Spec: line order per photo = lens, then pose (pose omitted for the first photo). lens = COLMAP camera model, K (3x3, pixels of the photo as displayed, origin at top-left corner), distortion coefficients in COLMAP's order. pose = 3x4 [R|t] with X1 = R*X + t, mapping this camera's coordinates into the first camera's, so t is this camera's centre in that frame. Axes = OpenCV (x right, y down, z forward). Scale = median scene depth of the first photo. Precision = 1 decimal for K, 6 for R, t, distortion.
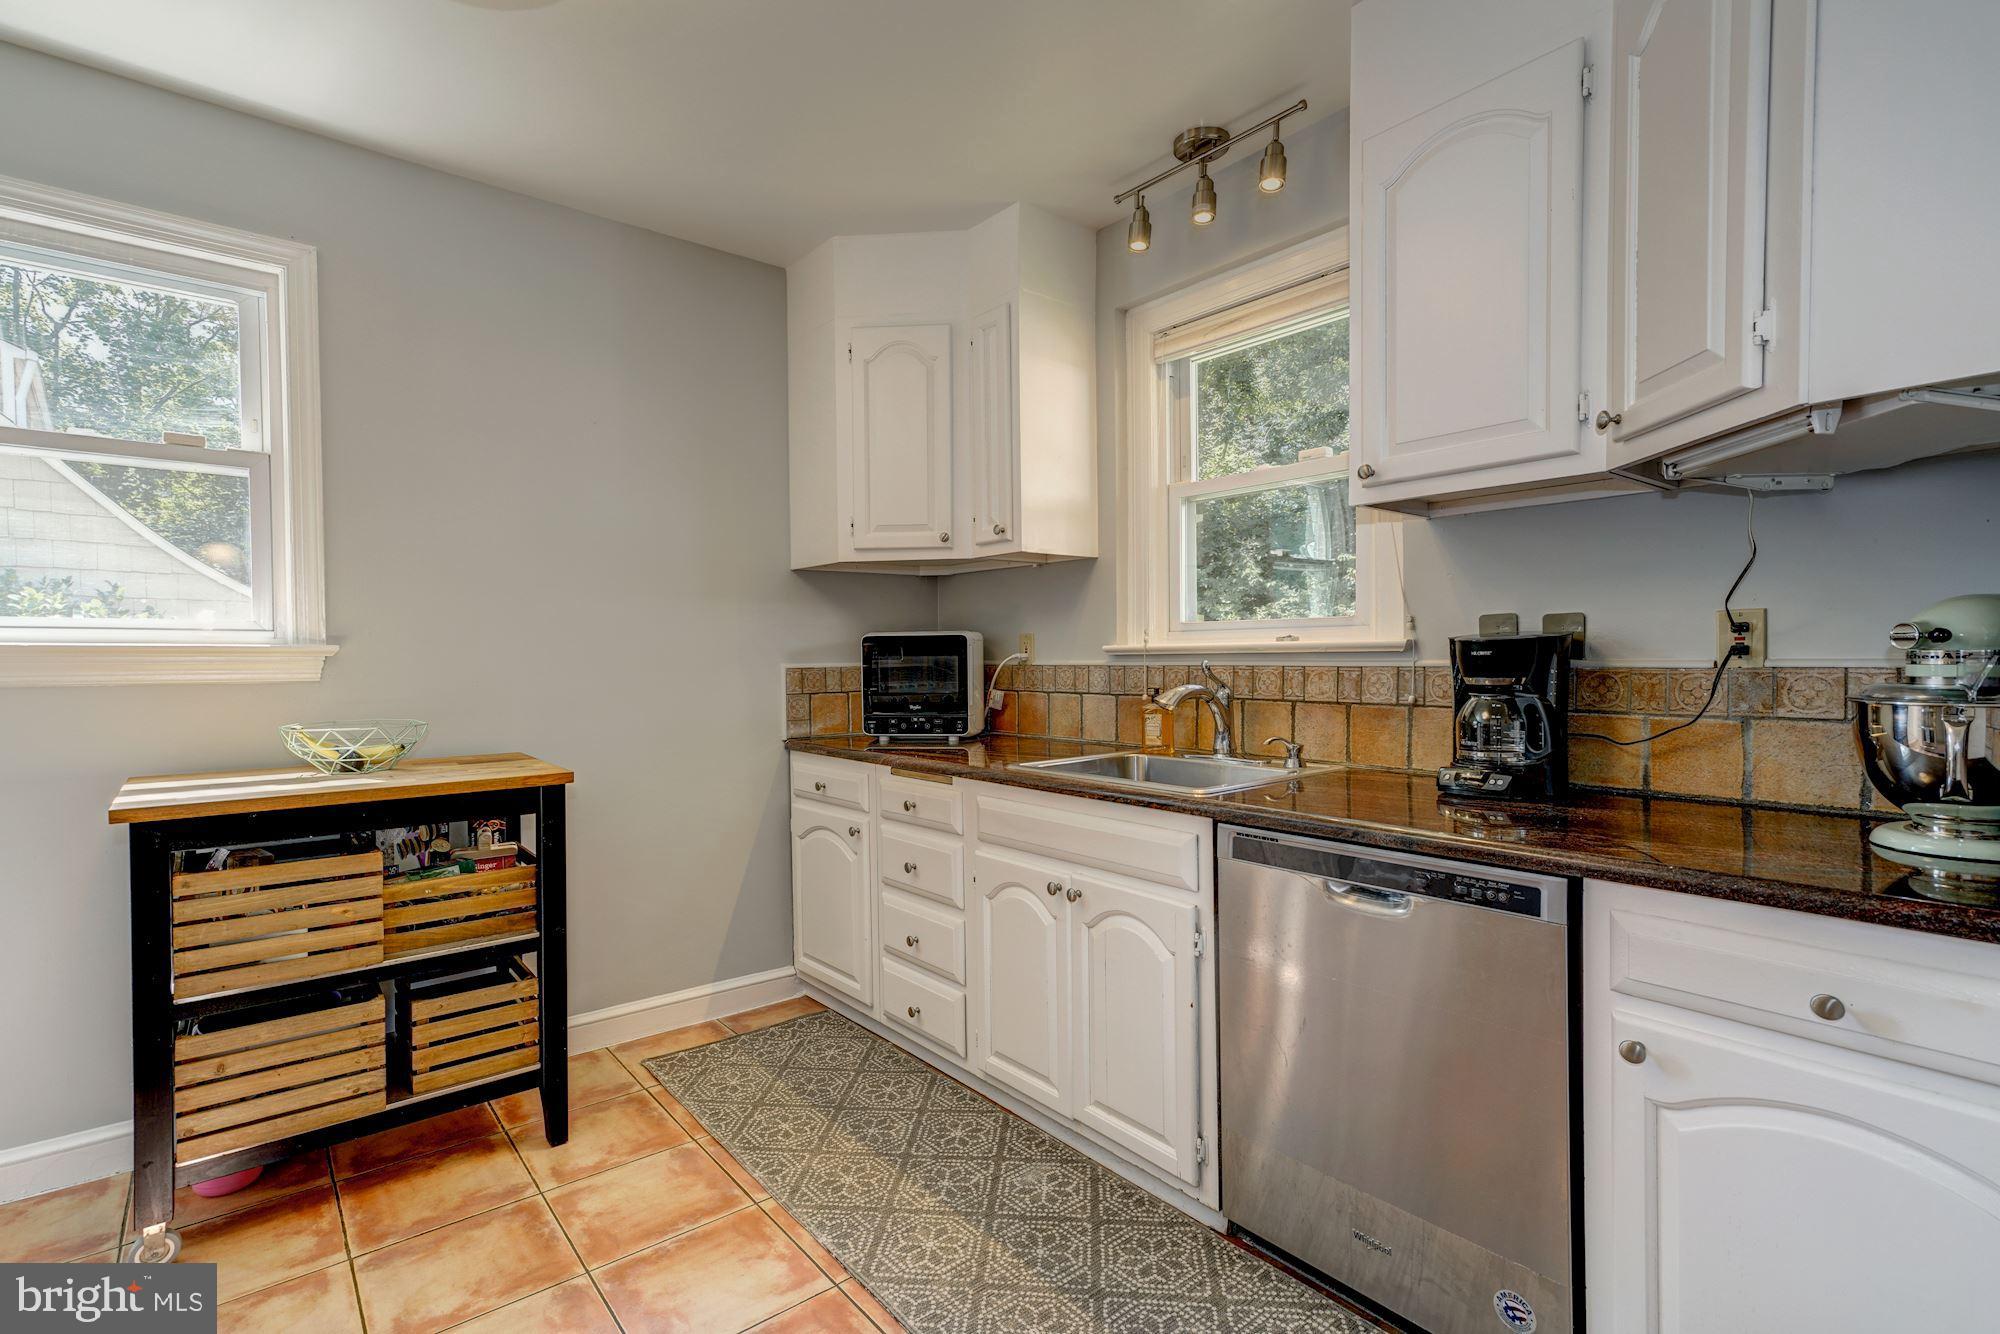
lens RADIAL K [[916.6, 0, 1010.9], [0, 916.6, 672.6], [0, 0, 1]] dist [0.005698, 0.002733]
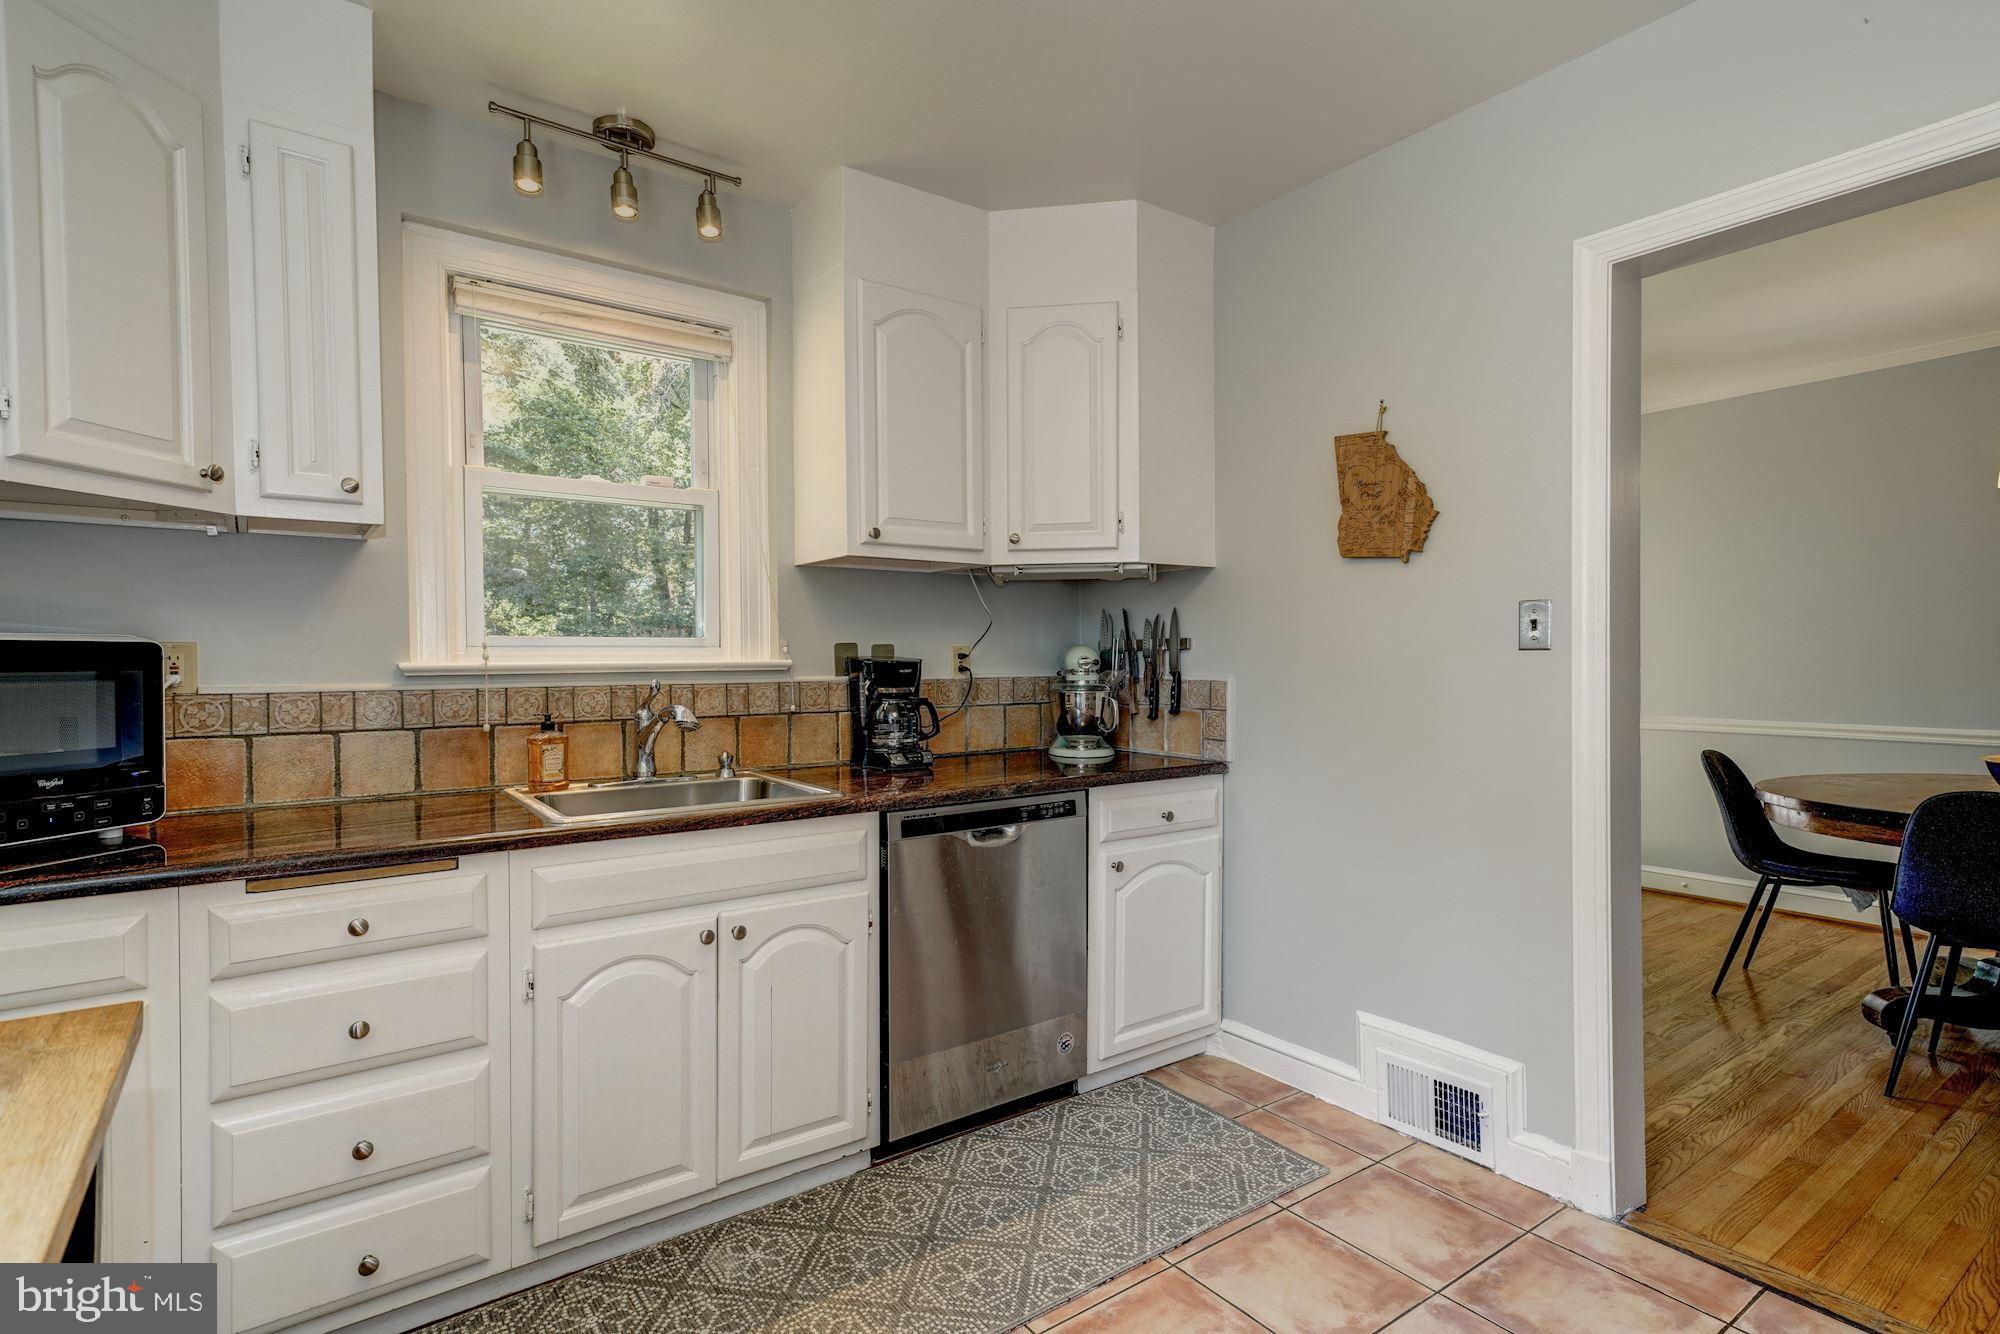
lens RADIAL K [[962.4, 0, 963.7], [0, 962.4, 669.1], [0, 0, 1]] dist [0.004631, 0.000359]
pose [[0.095688, -0.002353, 0.995409, -0.817135], [0.023527, 0.999723, 0.000102, -0.018337], [-0.995133, 0.023409, 0.095717, 0.623164]]
